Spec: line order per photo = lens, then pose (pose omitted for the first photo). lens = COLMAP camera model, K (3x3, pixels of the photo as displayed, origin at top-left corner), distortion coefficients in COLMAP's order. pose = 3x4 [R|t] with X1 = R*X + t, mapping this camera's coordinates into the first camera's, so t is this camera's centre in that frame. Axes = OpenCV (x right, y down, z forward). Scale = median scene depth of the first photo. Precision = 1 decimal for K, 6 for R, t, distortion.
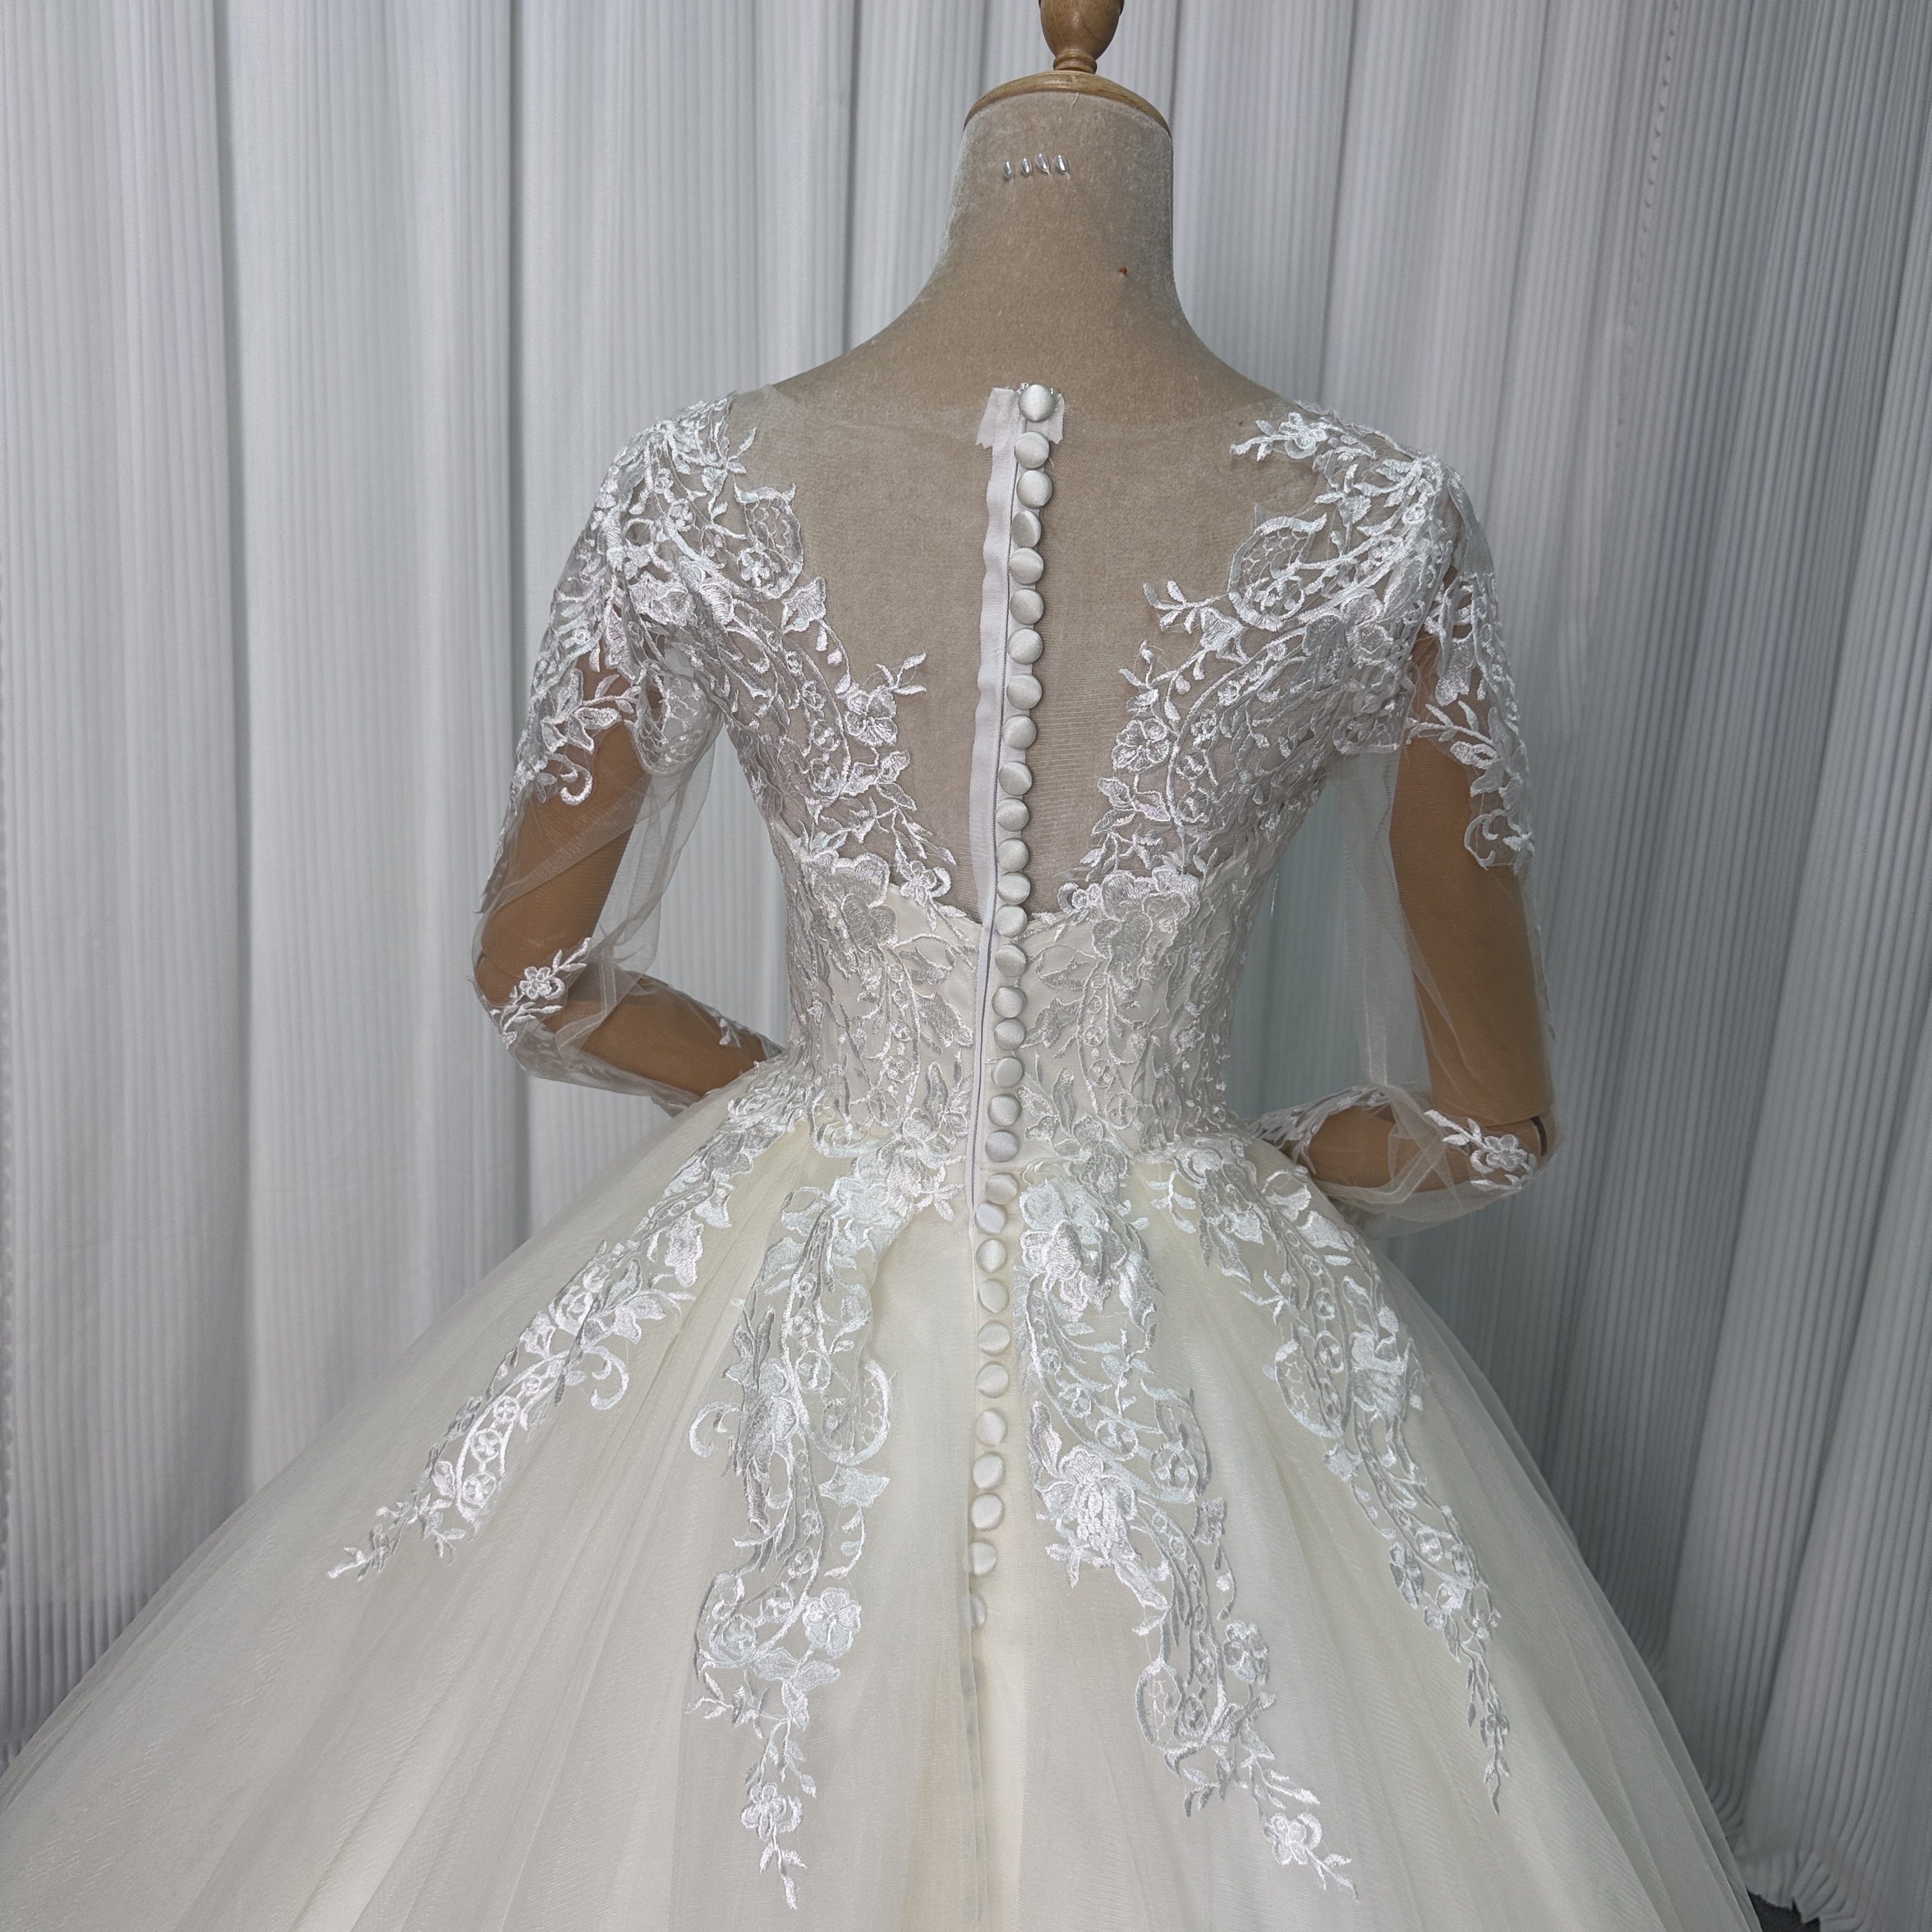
lens RADIAL K [[1768.2, 0, 966.0], [0, 1768.2, 966.0], [0, 0, 1]] dist [0.172057, -0.247449]
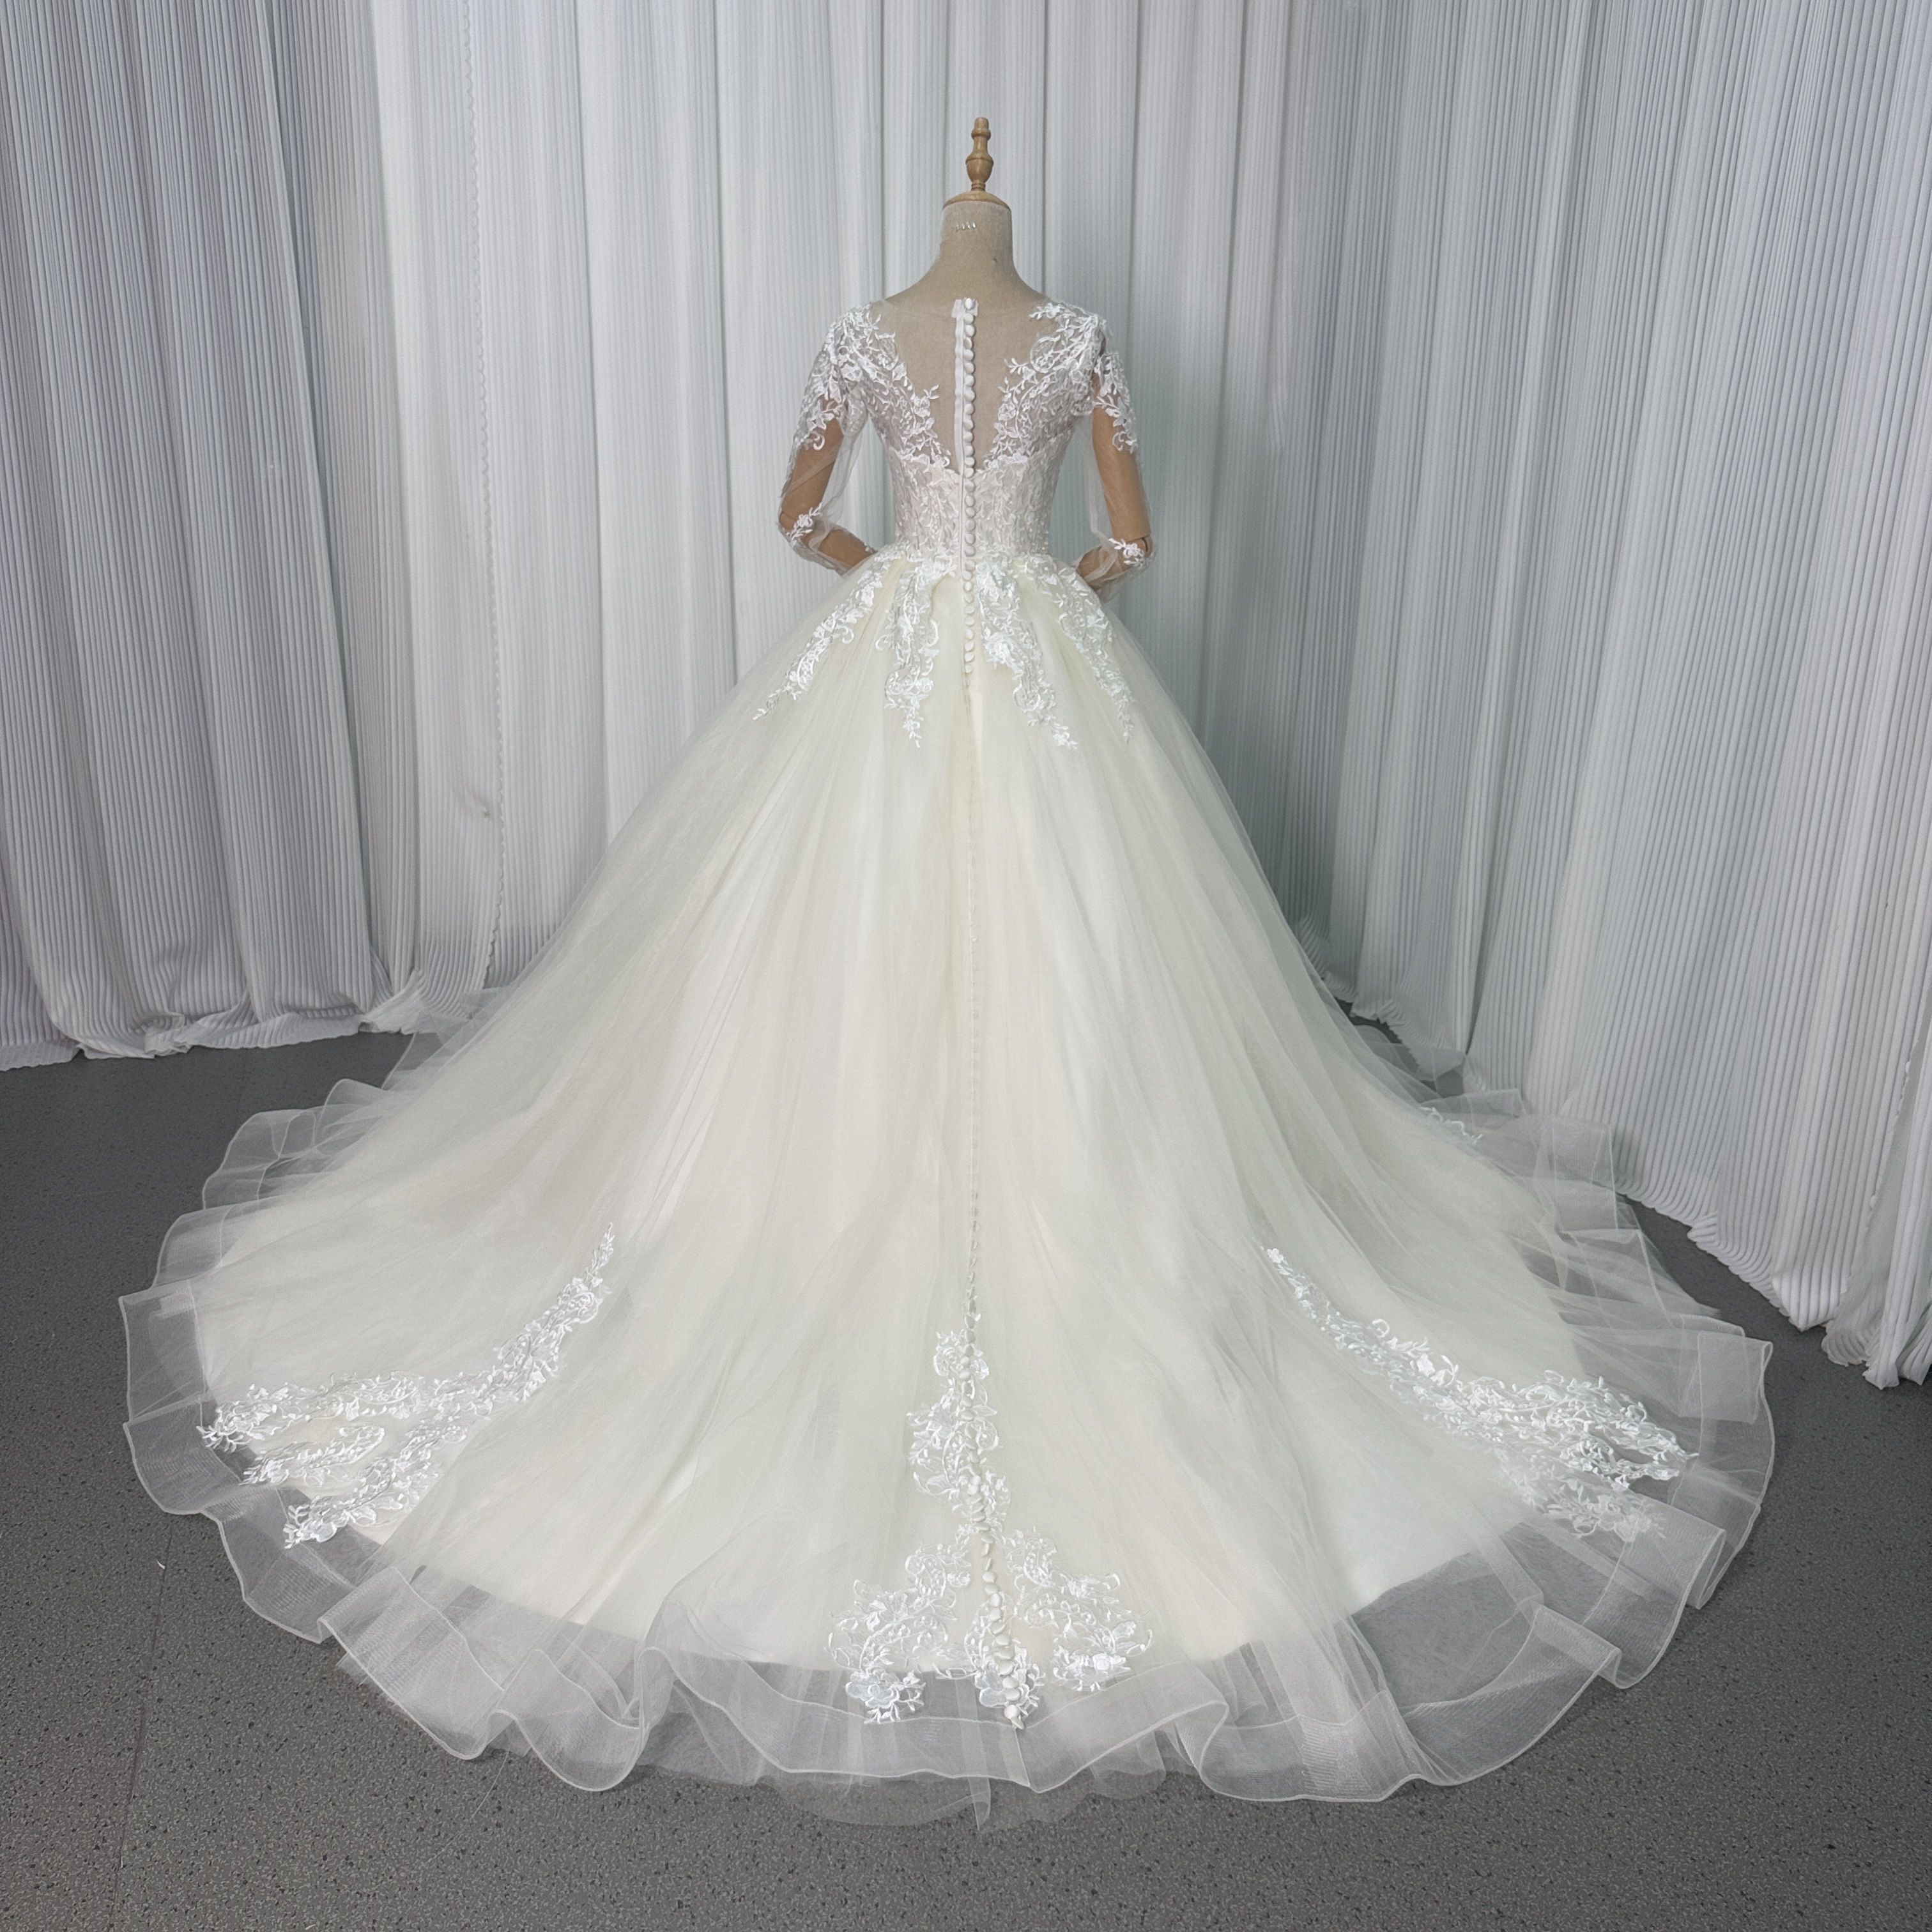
lens RADIAL K [[1771.9, 0, 974.7], [0, 1771.9, 964.9], [0, 0, 1]] dist [0.152996, -0.228514]
pose [[0.999048, -0.043542, 0.002572, -0.010958], [0.043146, 0.995175, 0.088124, 0.555885], [-0.006396, -0.087929, 0.996106, -2.212747]]
